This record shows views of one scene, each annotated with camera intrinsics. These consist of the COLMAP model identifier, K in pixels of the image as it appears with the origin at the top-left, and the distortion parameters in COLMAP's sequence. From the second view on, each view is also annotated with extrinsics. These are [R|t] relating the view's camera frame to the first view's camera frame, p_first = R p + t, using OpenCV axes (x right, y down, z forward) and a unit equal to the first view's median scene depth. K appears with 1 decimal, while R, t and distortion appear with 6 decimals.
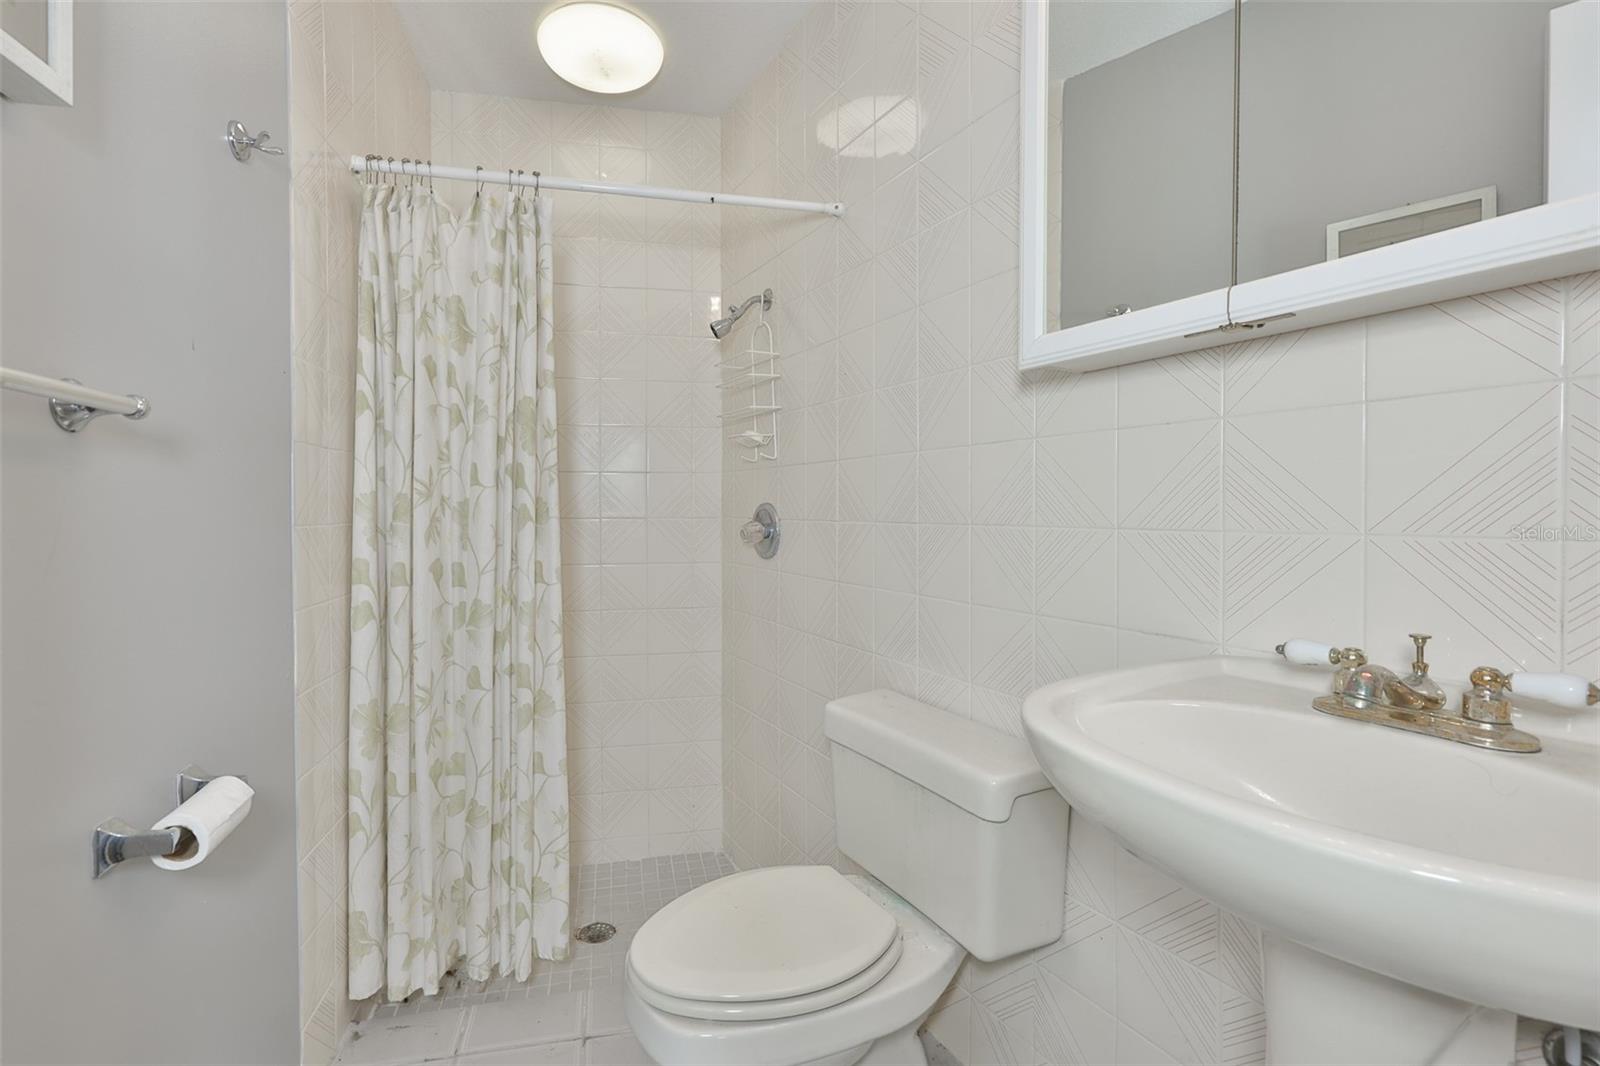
lens RADIAL K [[653.2, 0, 796.2], [0, 653.2, 531.3], [0, 0, 1]] dist [0.002056, 0.001132]
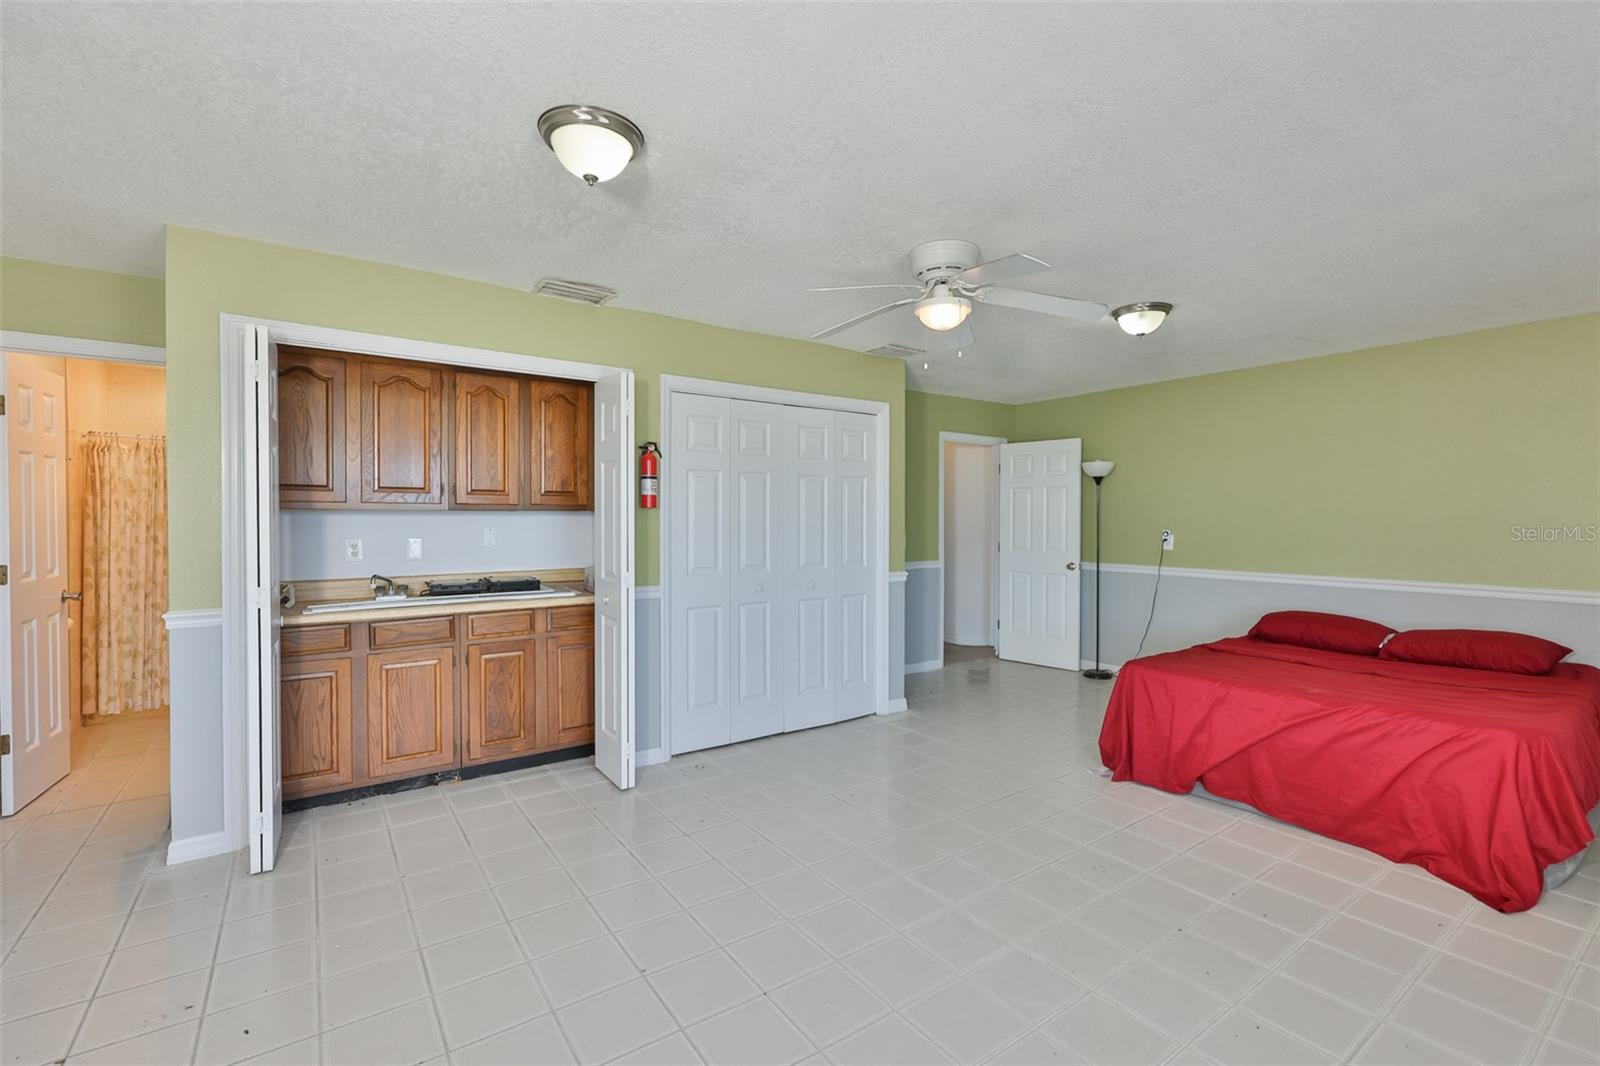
lens RADIAL K [[653.2, 0, 803.4], [0, 653.2, 529.0], [0, 0, 1]] dist [0.002056, 0.001132]
pose [[0.934539, 0.001775, 0.355856, 1.278192], [-0.001597, 0.999998, -0.000794, -0.136565], [-0.355857, 0.000174, 0.934540, -2.860235]]
